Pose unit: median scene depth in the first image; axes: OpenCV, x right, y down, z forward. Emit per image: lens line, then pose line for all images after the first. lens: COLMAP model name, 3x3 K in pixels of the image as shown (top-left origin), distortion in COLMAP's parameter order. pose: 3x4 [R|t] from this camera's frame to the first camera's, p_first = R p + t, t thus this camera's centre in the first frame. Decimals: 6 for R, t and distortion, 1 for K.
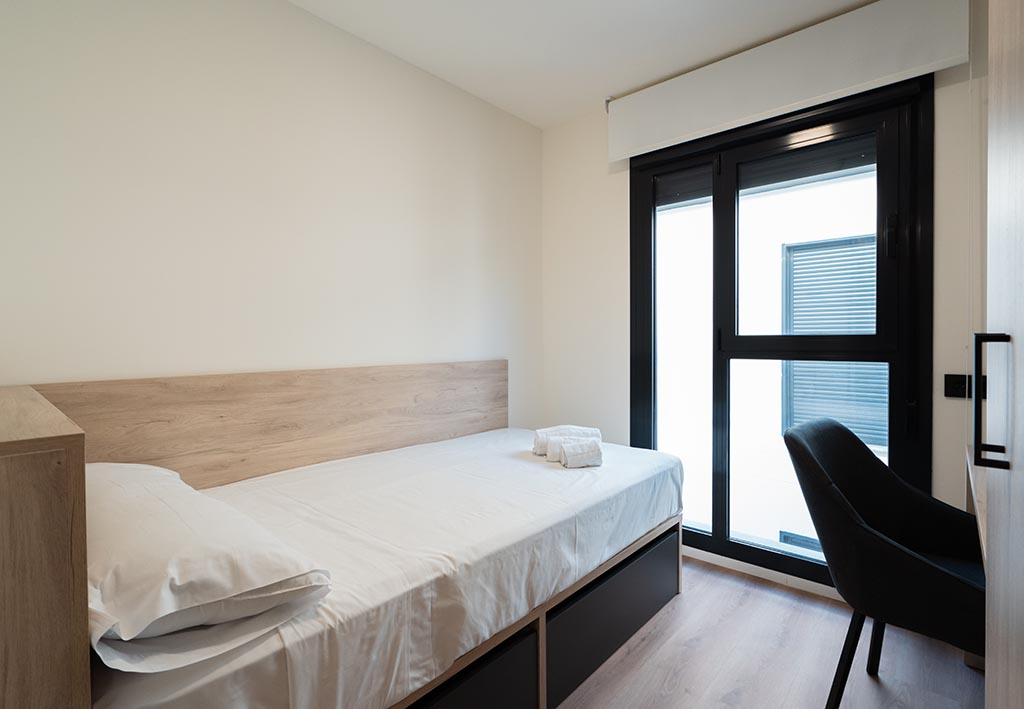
lens RADIAL K [[478.1, 0, 511.7], [0, 478.1, 344.6], [0, 0, 1]] dist [0.001444, -0.000292]
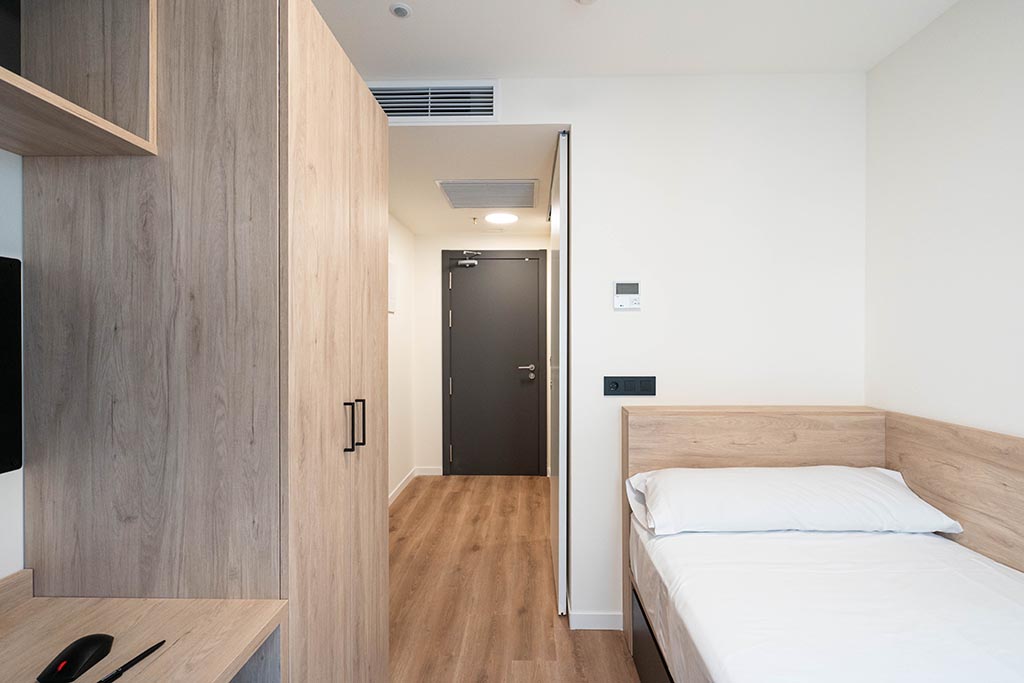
lens RADIAL K [[477.1, 0, 516.3], [0, 477.1, 337.7], [0, 0, 1]] dist [-0.001593, -0.000681]
pose [[-0.758094, 0.006359, -0.652115, 0.518766], [-0.005520, 0.999854, 0.016166, -0.103105], [0.652122, 0.015855, -0.757948, 0.898609]]
